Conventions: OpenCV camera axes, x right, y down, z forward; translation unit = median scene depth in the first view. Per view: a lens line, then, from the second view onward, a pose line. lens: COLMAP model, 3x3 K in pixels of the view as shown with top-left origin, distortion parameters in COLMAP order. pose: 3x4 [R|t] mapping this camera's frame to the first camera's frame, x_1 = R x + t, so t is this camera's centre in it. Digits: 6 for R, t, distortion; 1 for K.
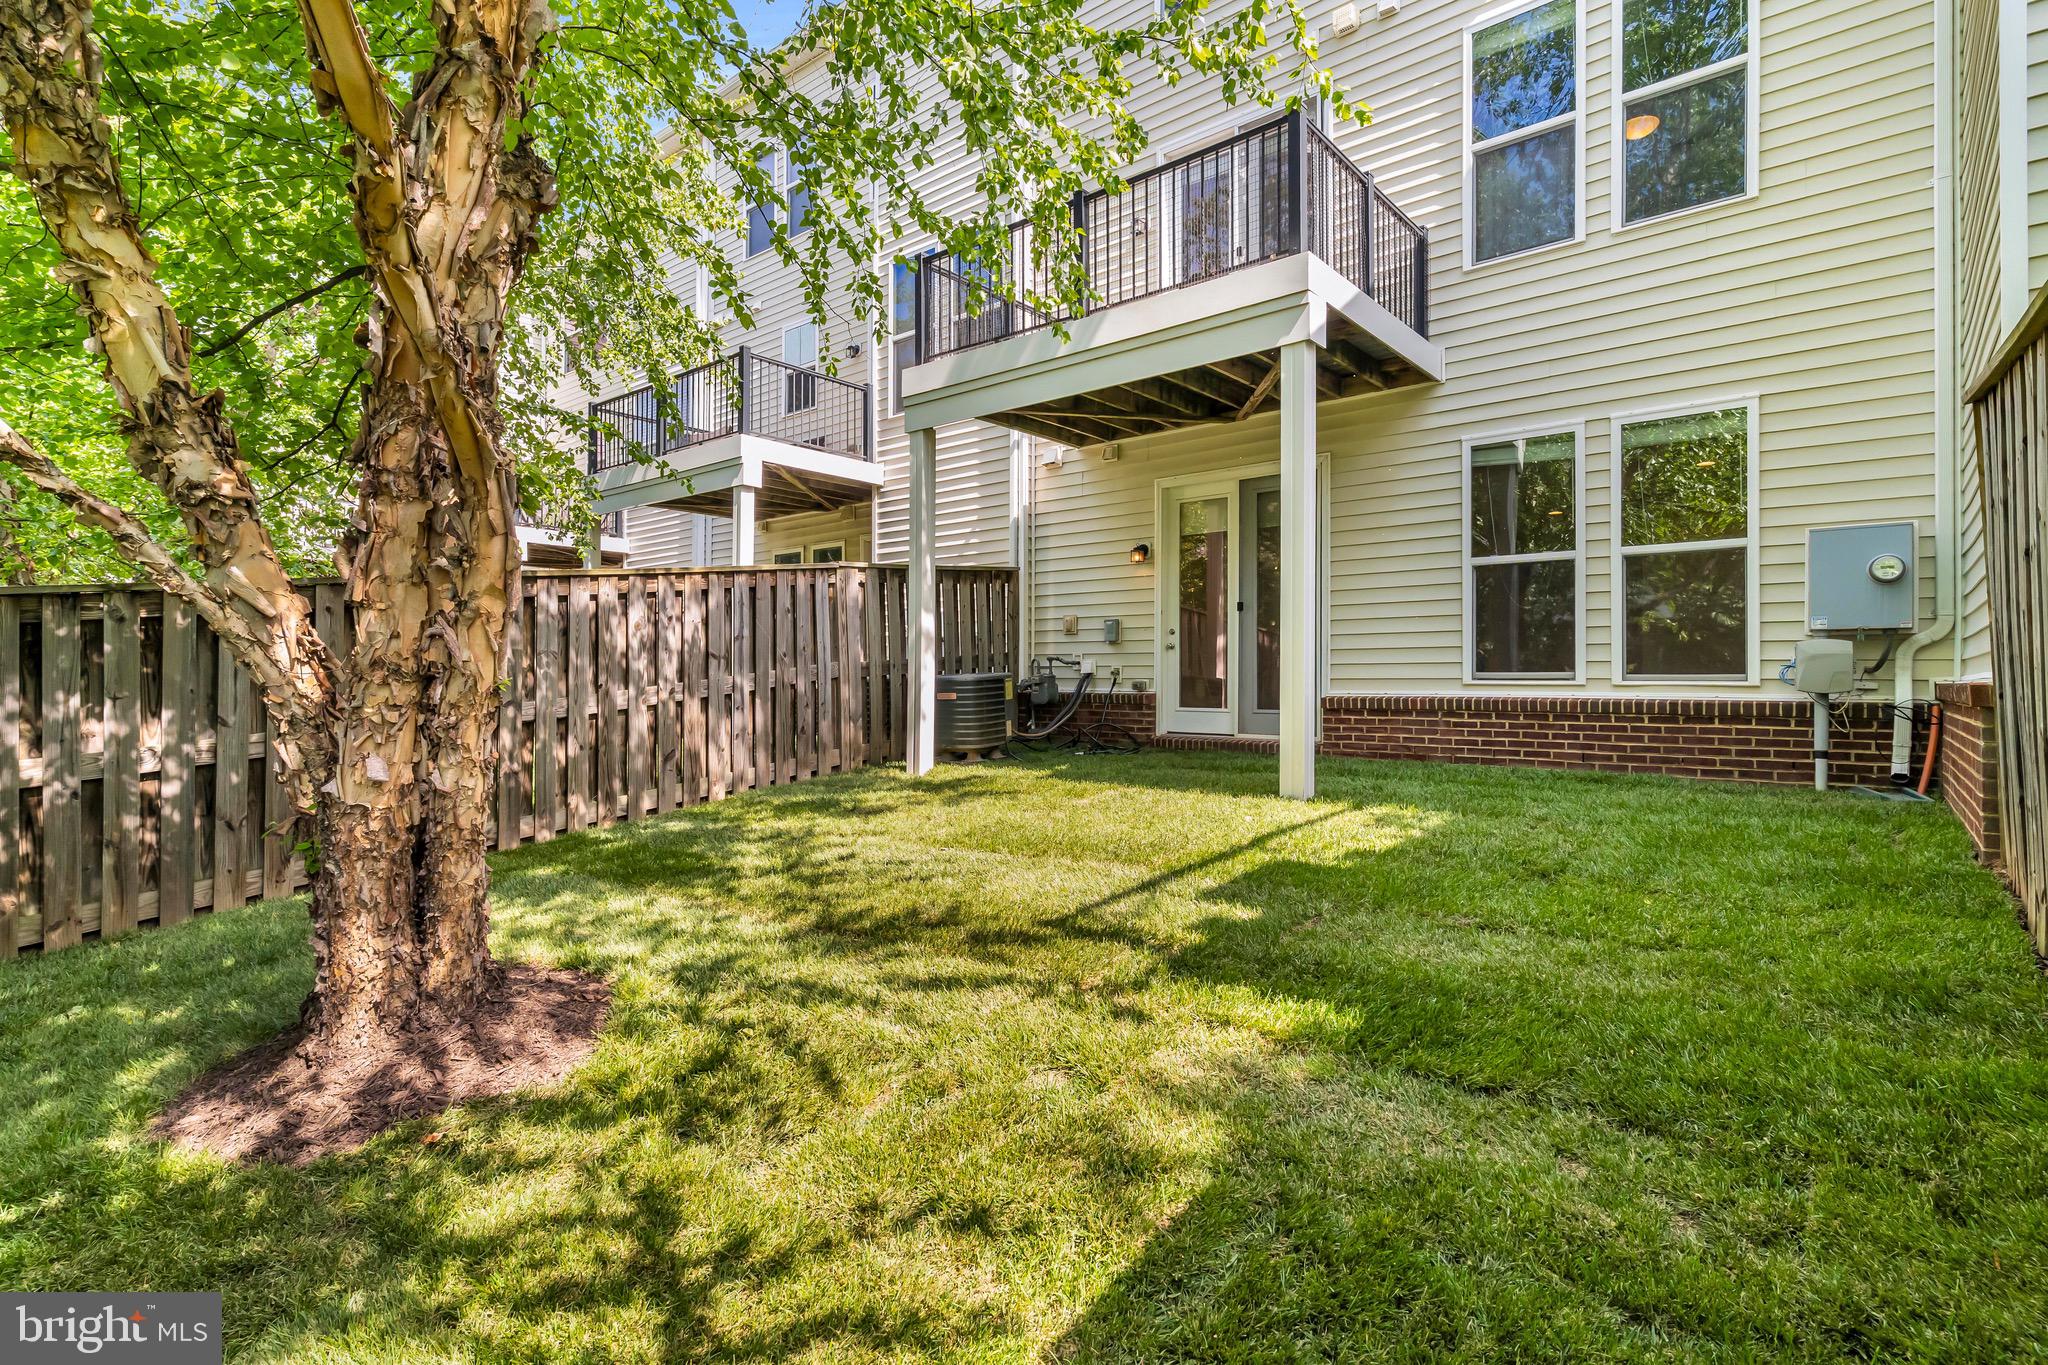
lens RADIAL K [[1006.0, 0, 1024.0], [0, 1006.0, 682.5], [0, 0, 1]] dist [0.005748, 0.000388]
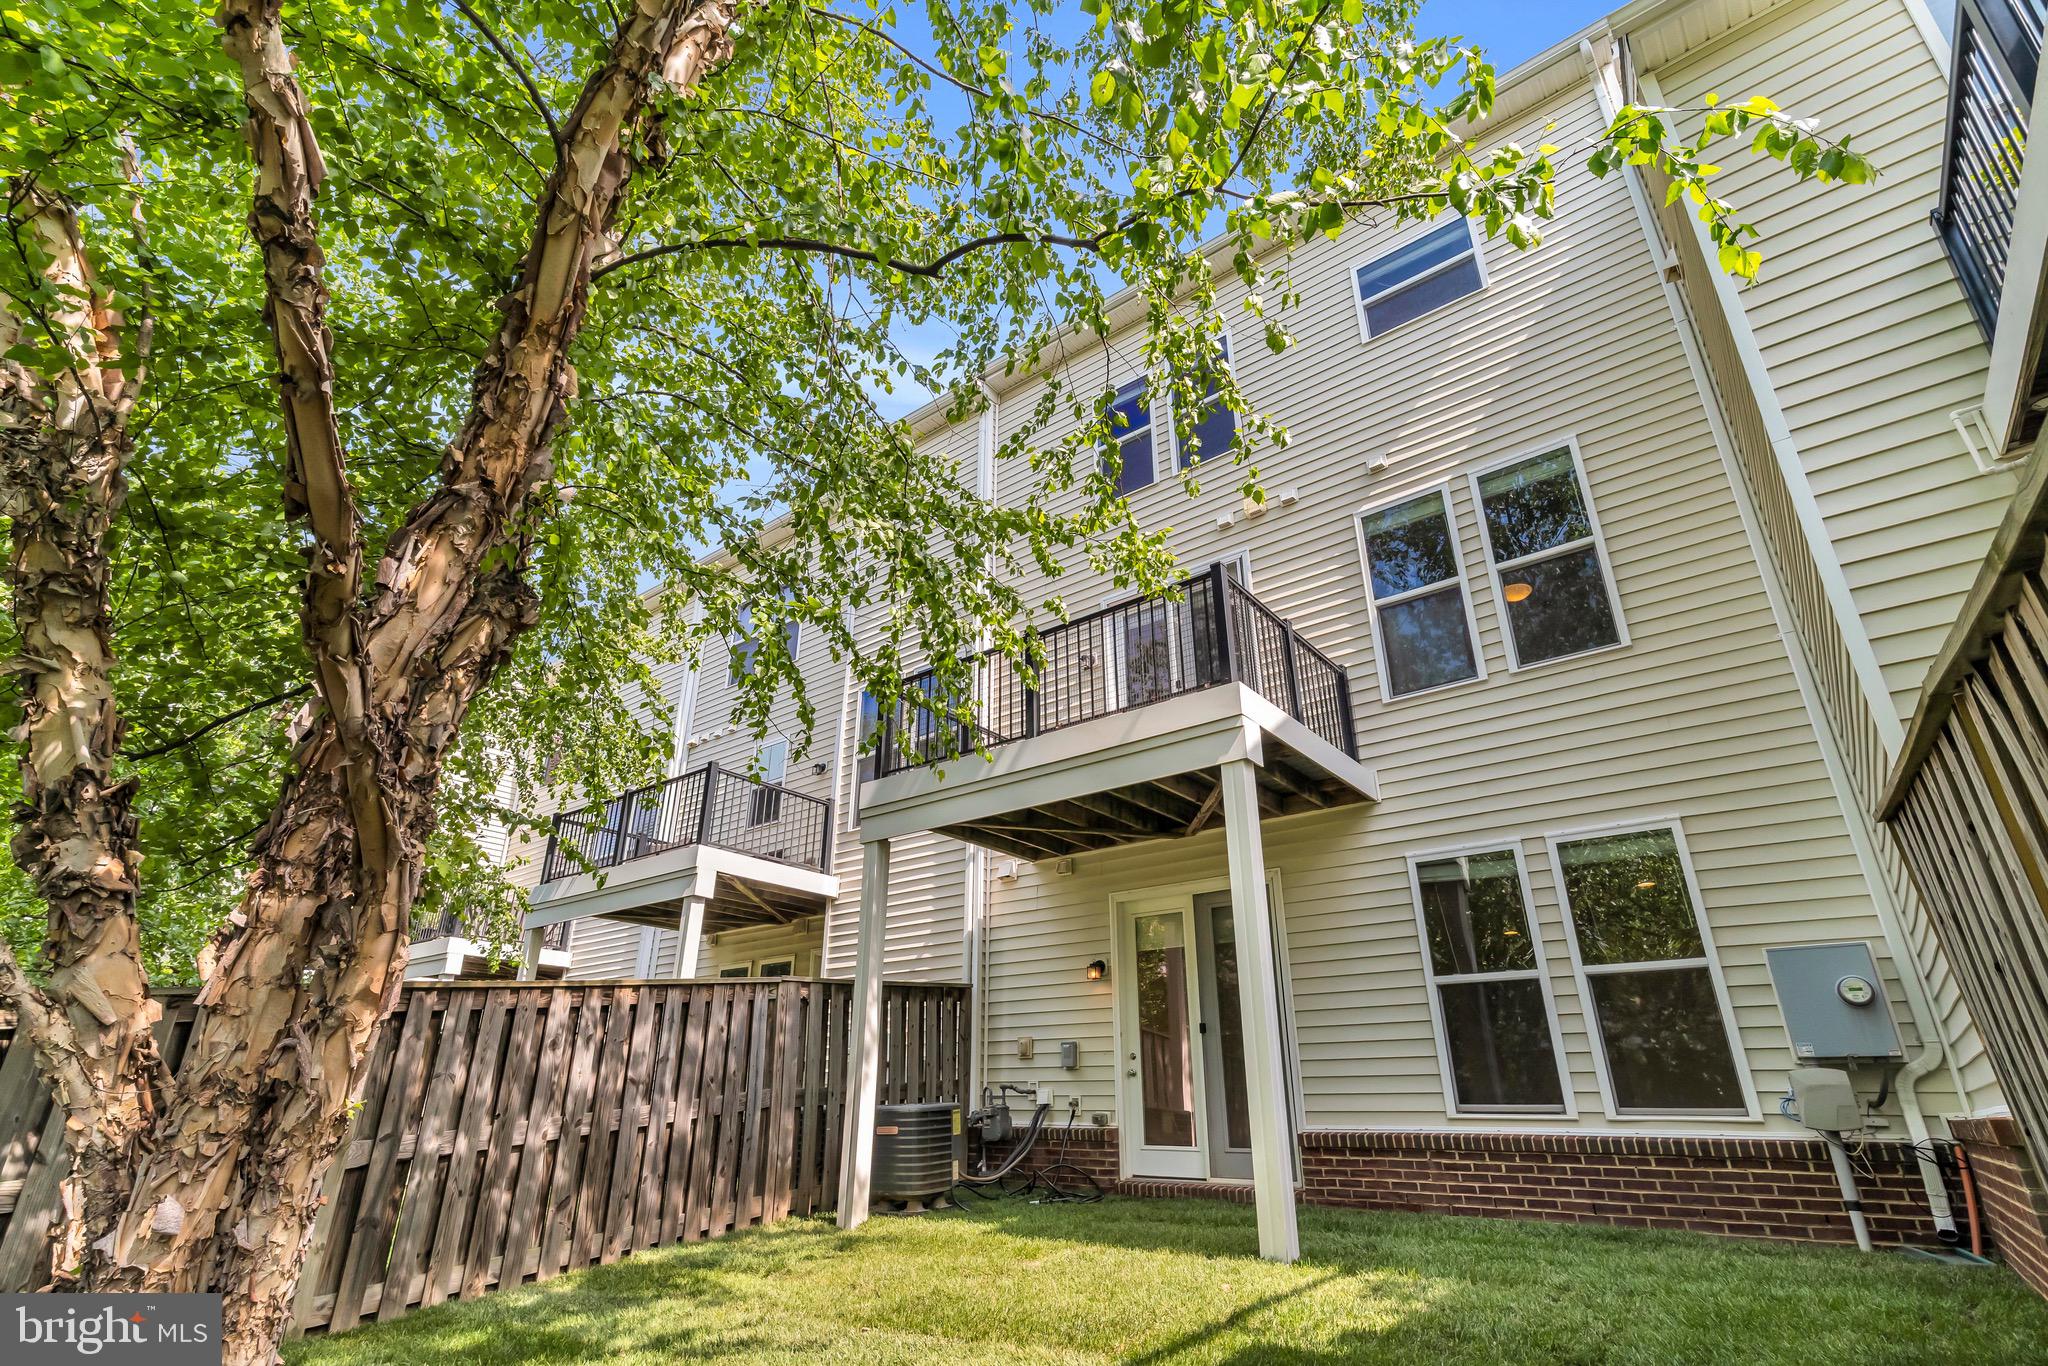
lens RADIAL K [[992.8, 0, 1017.4], [0, 992.8, 685.9], [0, 0, 1]] dist [0.004256, 0.000076]
pose [[0.999505, 0.016385, 0.026847, 0.012639], [-0.004328, 0.917118, -0.398592, 0.003578], [-0.031153, 0.398278, 0.916735, 0.022625]]
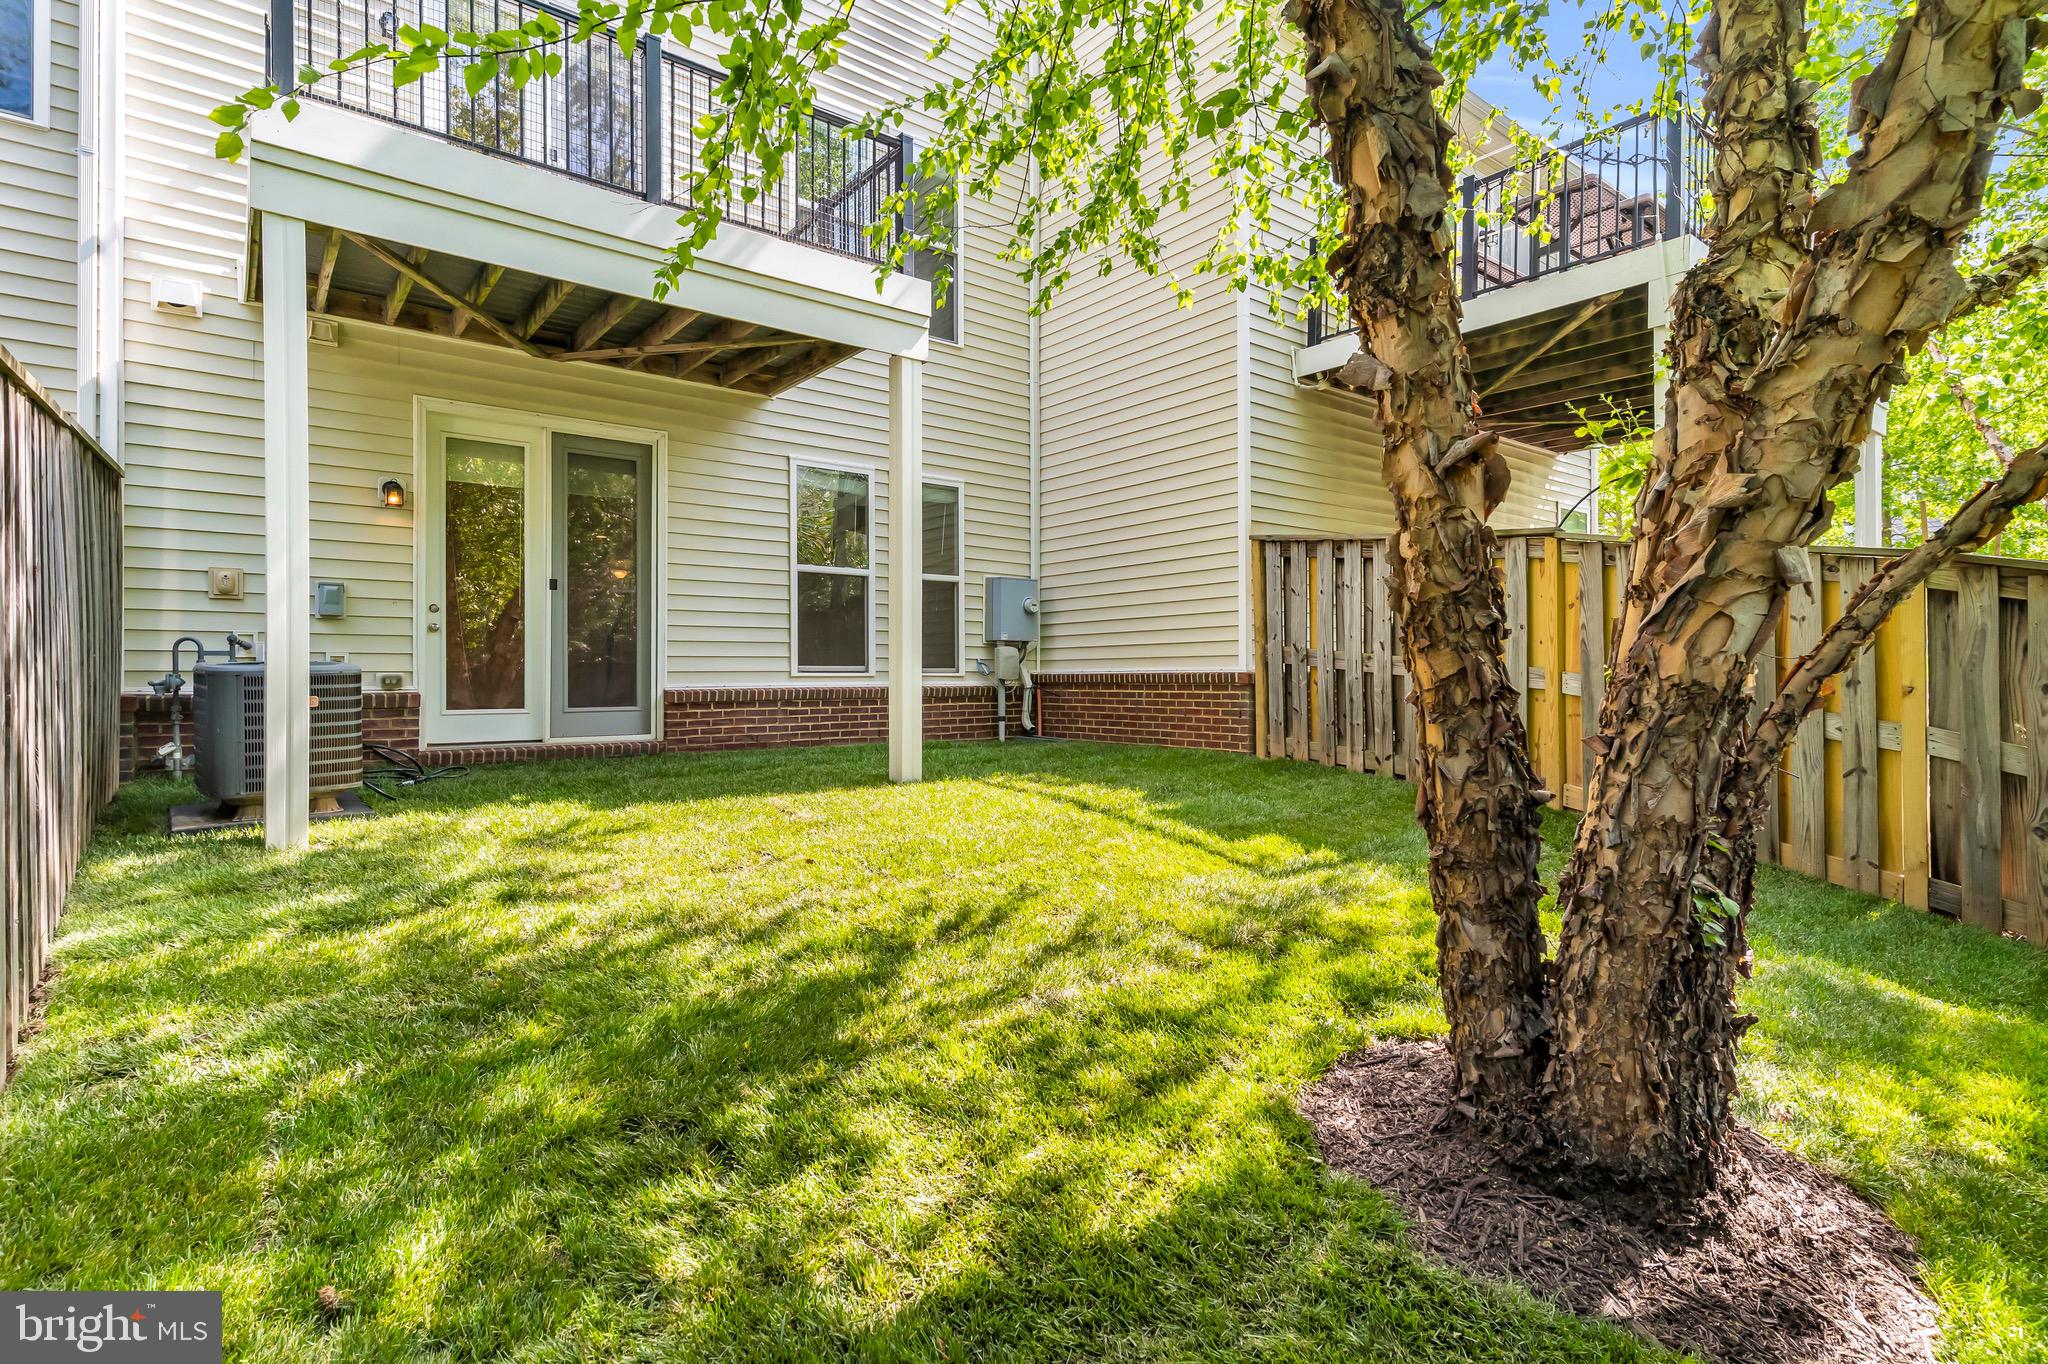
lens RADIAL K [[992.8, 0, 1017.4], [0, 992.8, 684.9], [0, 0, 1]] dist [0.004256, 0.000076]
pose [[0.194110, -0.011642, 0.980911, -0.684649], [0.005991, 0.999925, 0.010682, 0.001009], [-0.980961, 0.003803, 0.194165, 0.618891]]
